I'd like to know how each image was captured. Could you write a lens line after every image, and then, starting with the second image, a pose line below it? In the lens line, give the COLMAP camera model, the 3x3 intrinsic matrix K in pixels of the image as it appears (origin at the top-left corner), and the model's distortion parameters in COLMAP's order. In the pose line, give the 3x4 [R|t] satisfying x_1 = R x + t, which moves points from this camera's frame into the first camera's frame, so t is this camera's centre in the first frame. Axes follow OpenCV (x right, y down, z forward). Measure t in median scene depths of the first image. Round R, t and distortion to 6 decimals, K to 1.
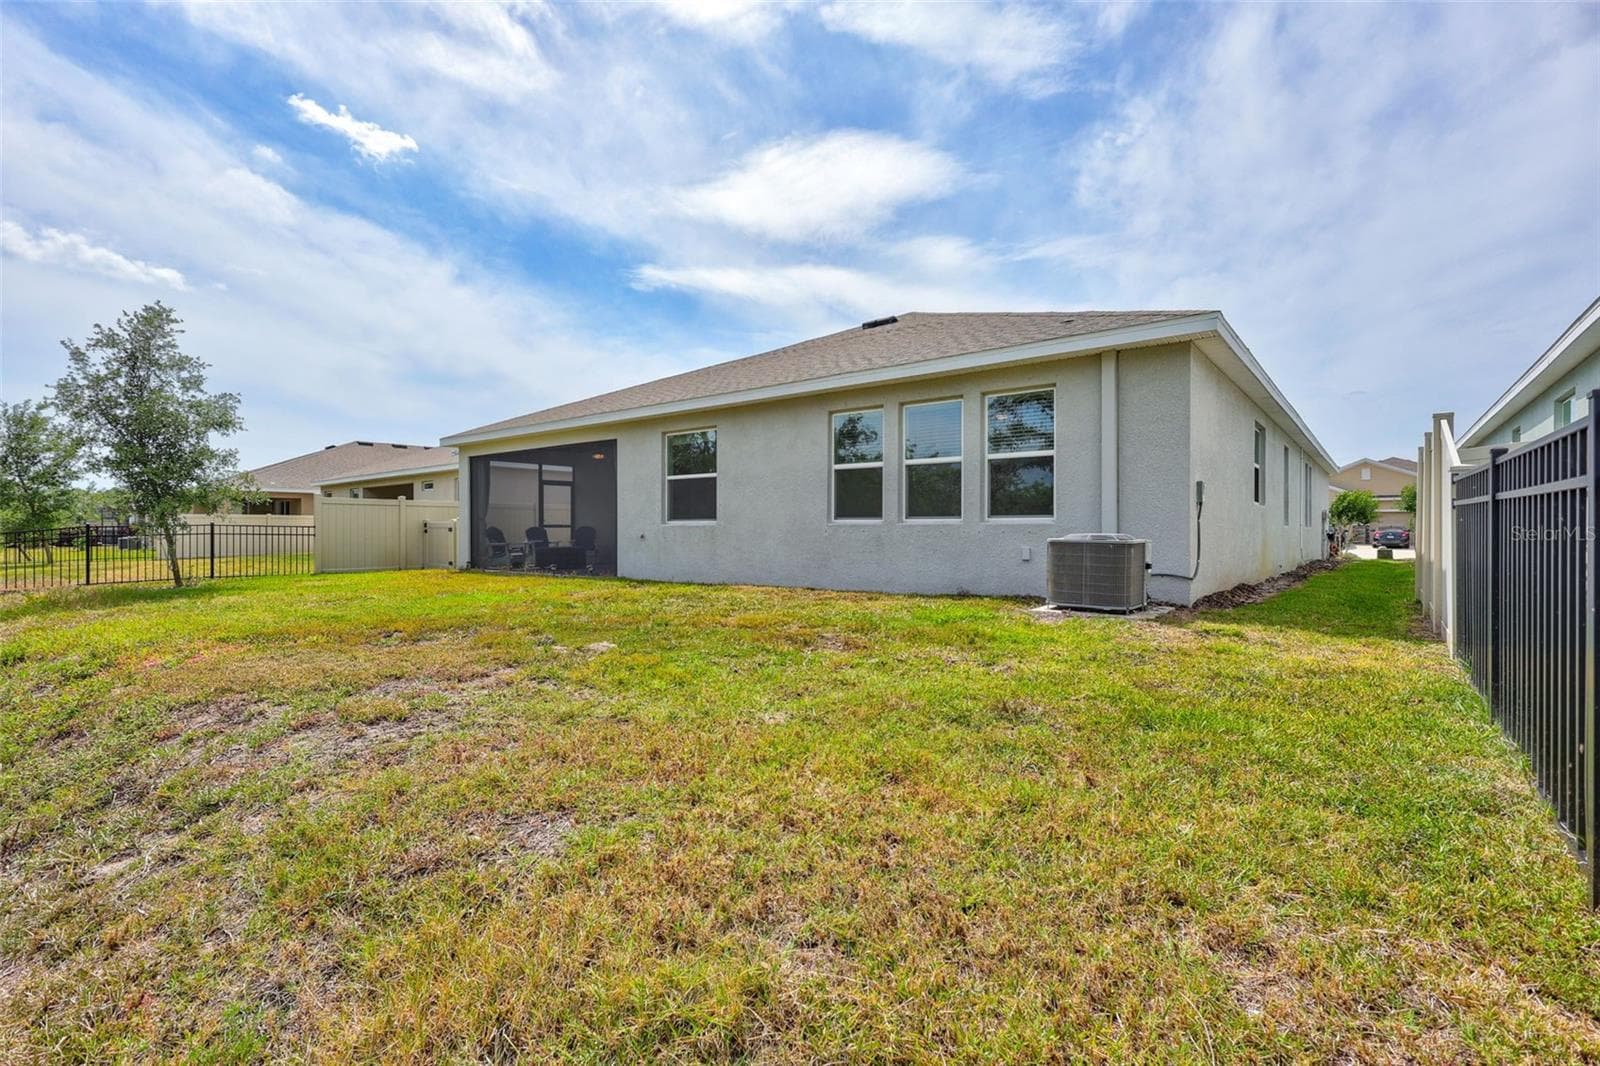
lens RADIAL K [[738.3, 0, 801.9], [0, 738.3, 532.4], [0, 0, 1]] dist [-0.002135, 0.000337]
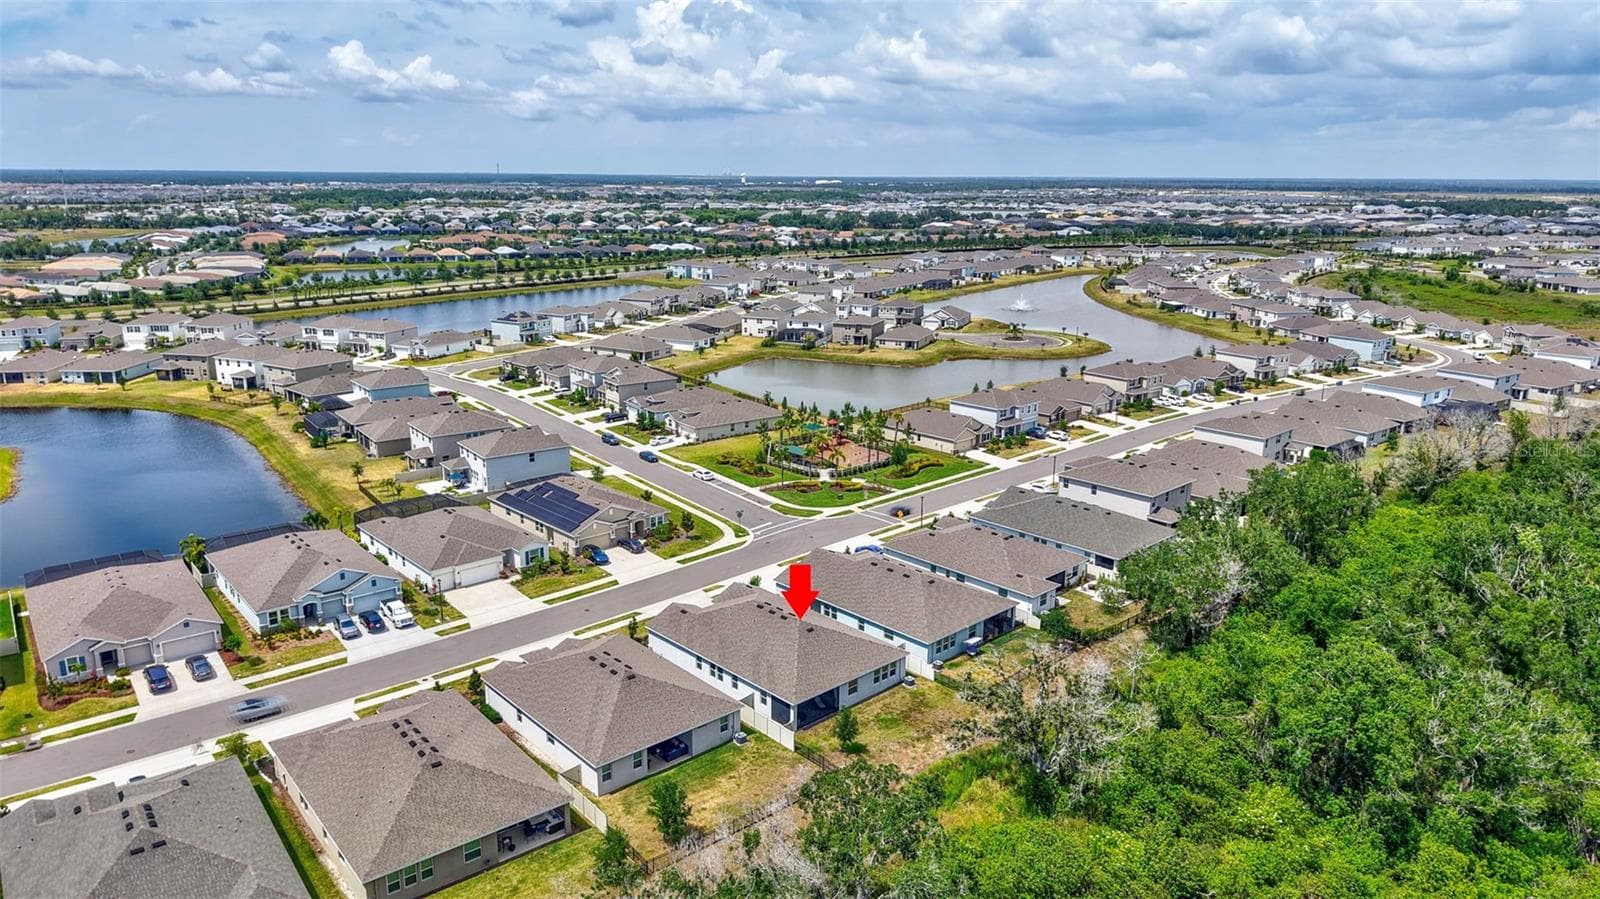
lens RADIAL K [[1065.4, 0, 800.0], [0, 1065.4, 449.5], [0, 0, 1]] dist [0.053834, -0.076752]
pose [[0.142543, -0.250269, 0.957626, -6.810622], [-0.011682, 0.967012, 0.254461, -3.510494], [-0.989720, -0.047459, 0.134917, 0.334943]]
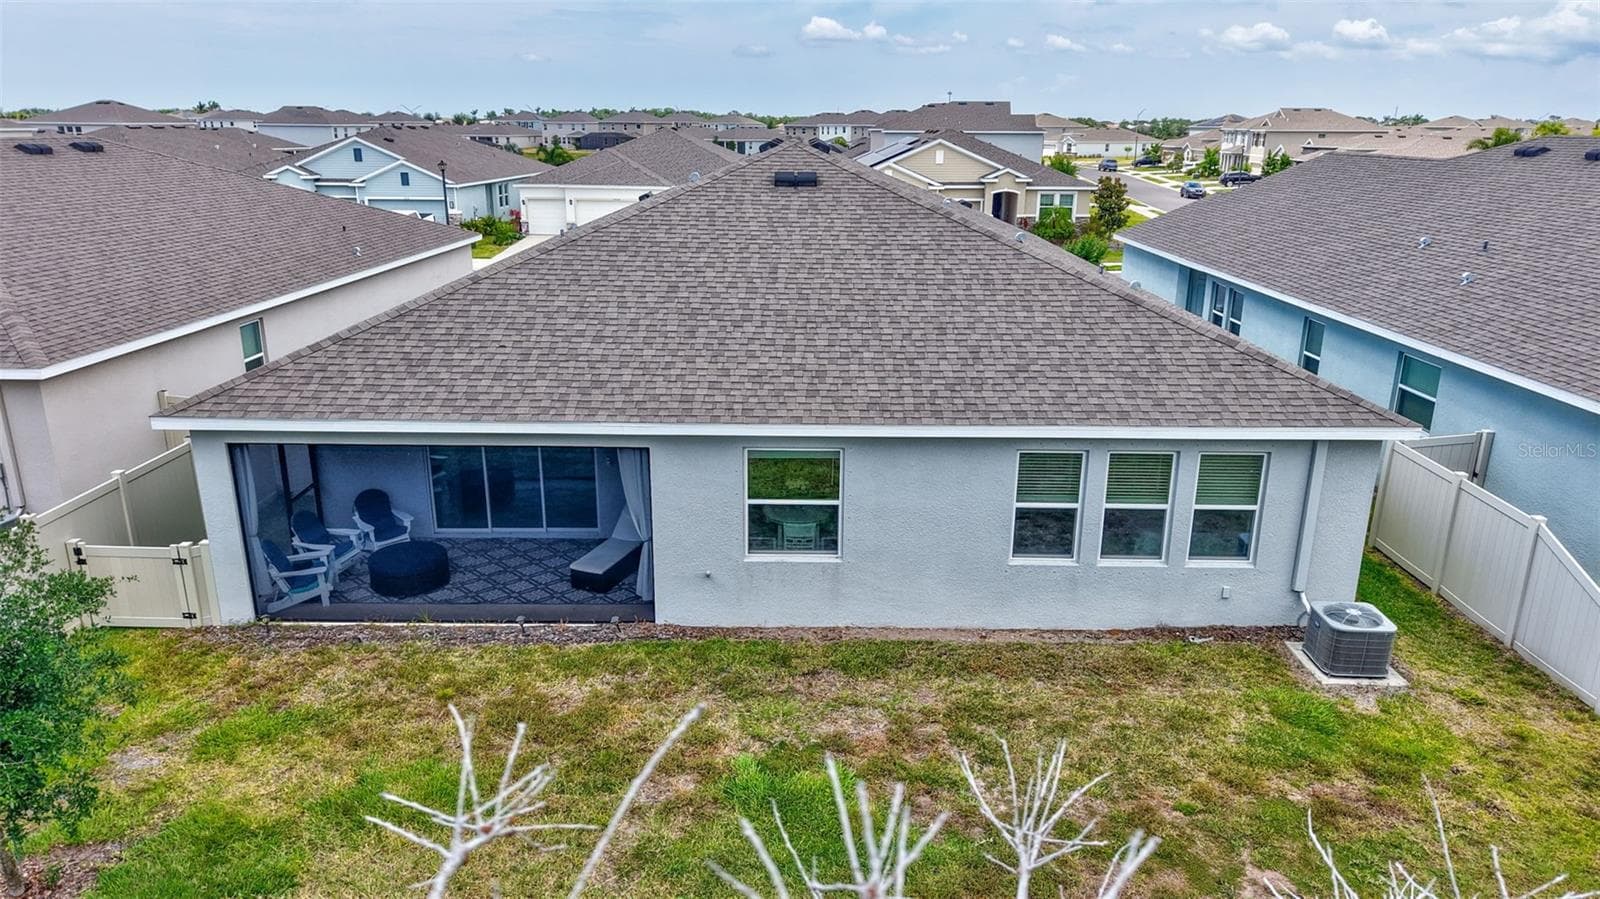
lens RADIAL K [[1065.4, 0, 800.0], [0, 1065.4, 449.5], [0, 0, 1]] dist [0.053834, -0.076752]
pose [[0.788137, -0.178788, 0.588961, -0.722166], [-0.002543, 0.955928, 0.293589, -0.416074], [-0.615494, -0.232886, 0.752948, 0.129832]]
